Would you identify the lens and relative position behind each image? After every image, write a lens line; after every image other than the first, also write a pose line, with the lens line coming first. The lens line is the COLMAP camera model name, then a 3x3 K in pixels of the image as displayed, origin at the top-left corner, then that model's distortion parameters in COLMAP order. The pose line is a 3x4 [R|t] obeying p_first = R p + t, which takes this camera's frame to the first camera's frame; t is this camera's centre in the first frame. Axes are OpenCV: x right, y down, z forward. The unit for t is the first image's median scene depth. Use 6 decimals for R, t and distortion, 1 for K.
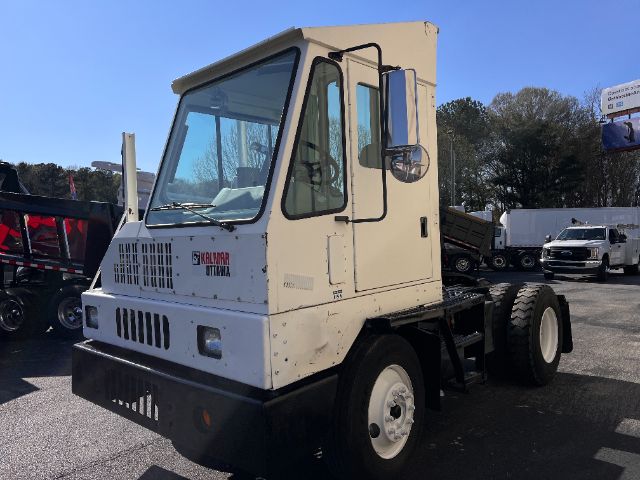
lens RADIAL K [[487.6, 0, 321.8], [0, 487.6, 243.4], [0, 0, 1]] dist [0.086836, -0.112500]
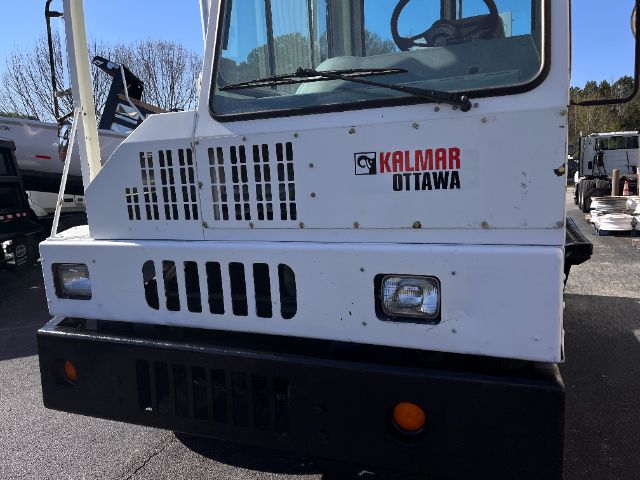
lens RADIAL K [[499.6, 0, 319.6], [0, 499.6, 220.5], [0, 0, 1]] dist [0.051616, -0.001655]
pose [[0.933829, -0.110634, 0.340183, -0.481148], [0.060736, 0.986202, 0.154005, 0.001584], [-0.352527, -0.123153, 0.927663, 0.426588]]
